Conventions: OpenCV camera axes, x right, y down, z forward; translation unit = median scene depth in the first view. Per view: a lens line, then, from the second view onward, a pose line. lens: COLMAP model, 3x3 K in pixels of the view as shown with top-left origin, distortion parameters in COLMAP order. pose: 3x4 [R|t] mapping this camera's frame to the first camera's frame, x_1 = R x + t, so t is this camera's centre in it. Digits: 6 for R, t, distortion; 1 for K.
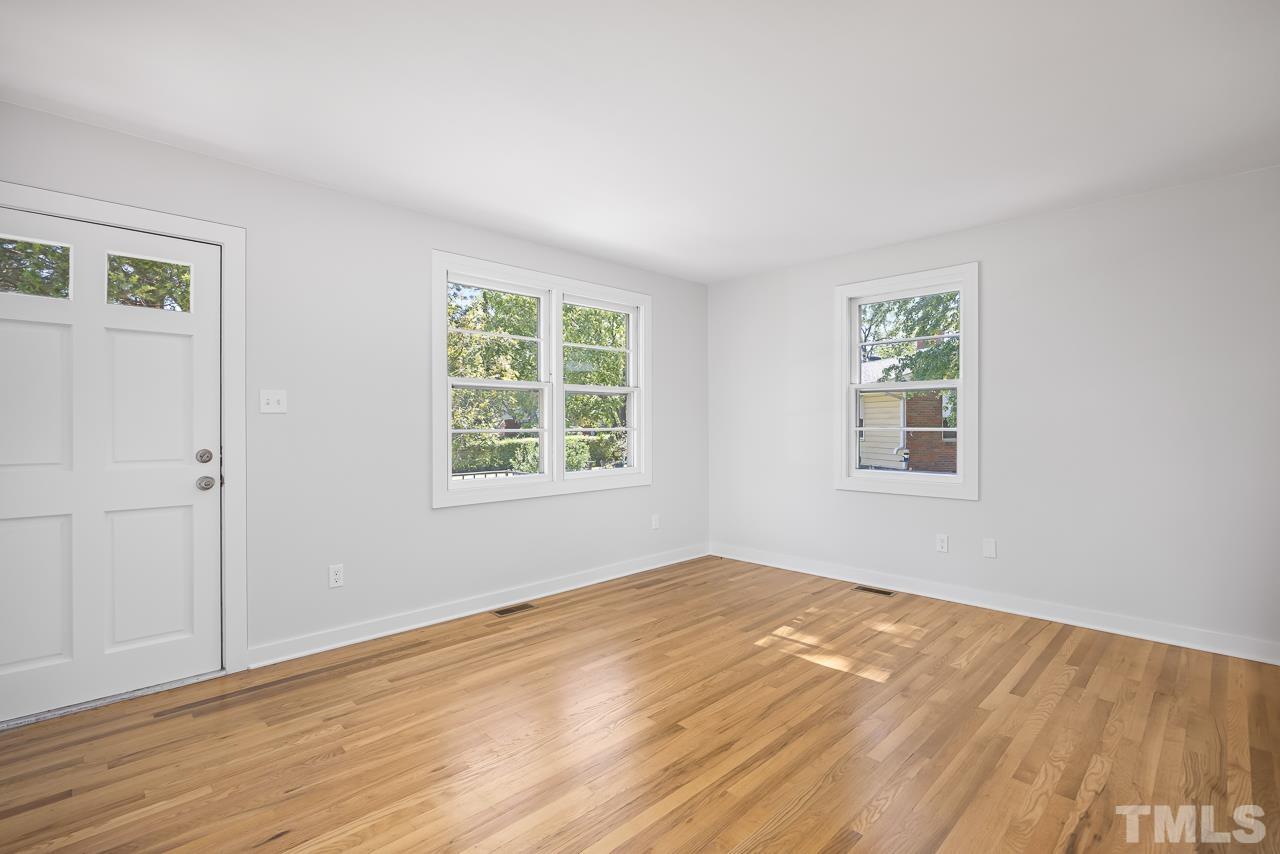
lens RADIAL K [[584.1, 0, 639.2], [0, 584.1, 429.9], [0, 0, 1]] dist [-0.008600, 0.000129]
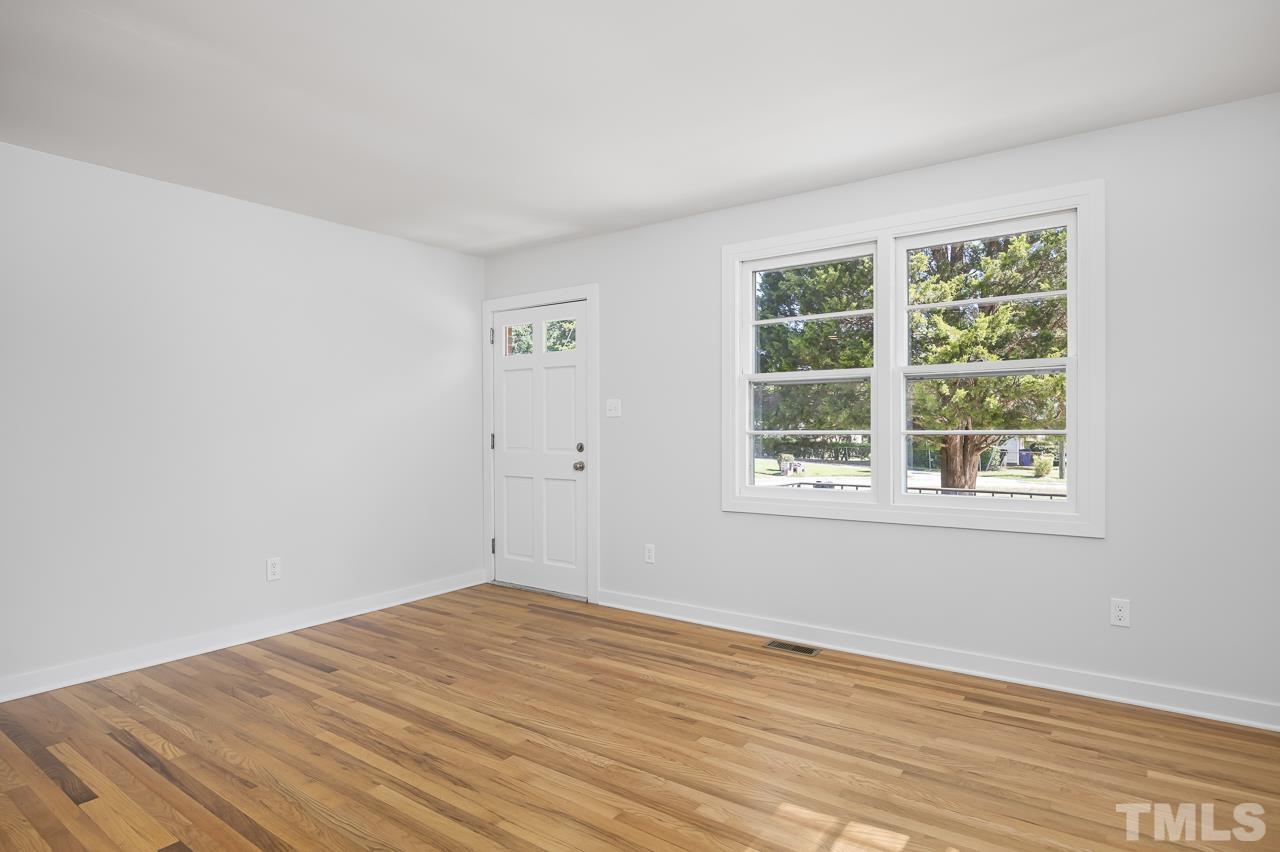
lens RADIAL K [[690.9, 0, 644.3], [0, 690.9, 428.0], [0, 0, 1]] dist [0.001091, 0.000341]
pose [[0.157968, -0.001001, -0.987444, 0.893581], [0.000923, 0.999999, -0.000866, -0.002351], [0.987444, -0.000774, 0.157969, 0.795896]]
